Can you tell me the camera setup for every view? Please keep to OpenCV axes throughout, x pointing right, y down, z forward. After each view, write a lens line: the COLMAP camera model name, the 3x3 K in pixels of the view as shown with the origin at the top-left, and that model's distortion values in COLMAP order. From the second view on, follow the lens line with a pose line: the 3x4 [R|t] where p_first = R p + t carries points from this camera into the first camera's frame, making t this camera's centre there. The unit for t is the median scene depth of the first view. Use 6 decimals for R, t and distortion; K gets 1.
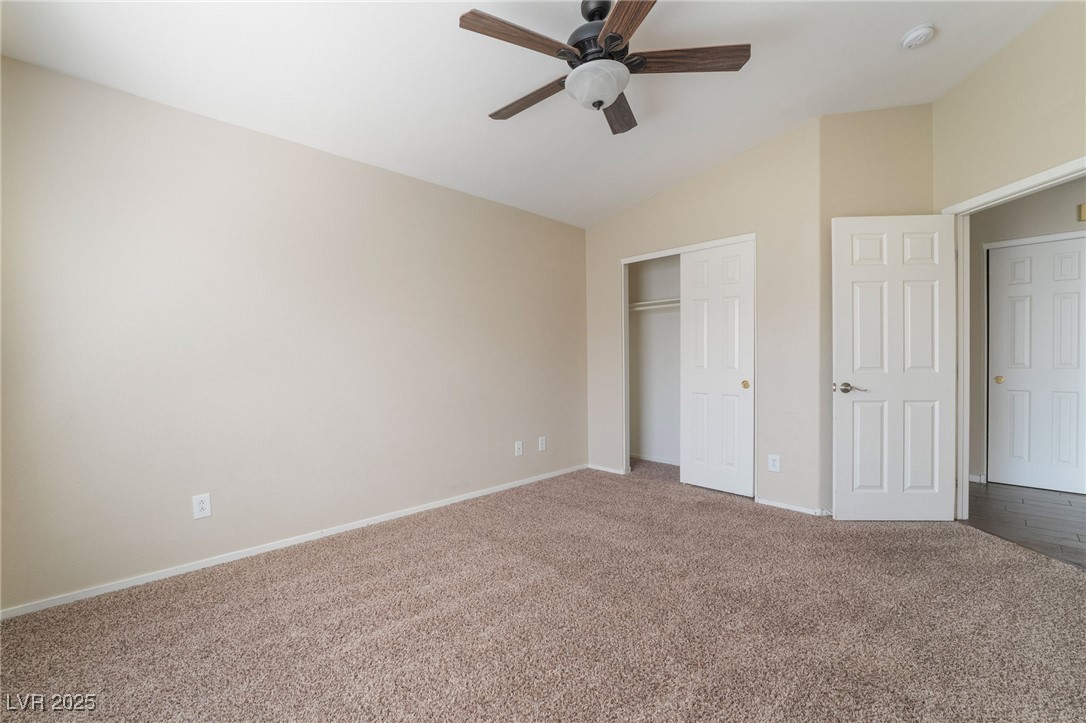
lens RADIAL K [[451.1, 0, 535.9], [0, 451.1, 362.4], [0, 0, 1]] dist [-0.017884, 0.000348]
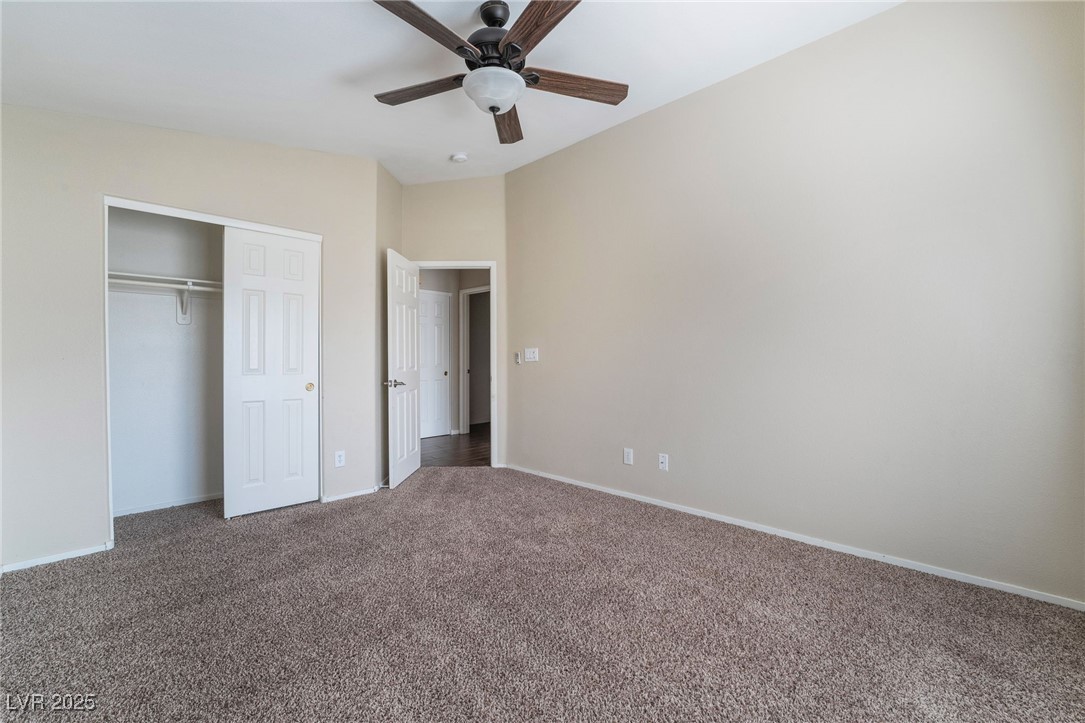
lens RADIAL K [[450.7, 0, 535.5], [0, 450.7, 362.4], [0, 0, 1]] dist [-0.017884, 0.000348]
pose [[-0.039938, -0.006912, 0.999178, -0.548232], [-0.000016, 0.999976, 0.006917, -0.010957], [-0.999202, 0.000261, -0.039937, 0.579259]]
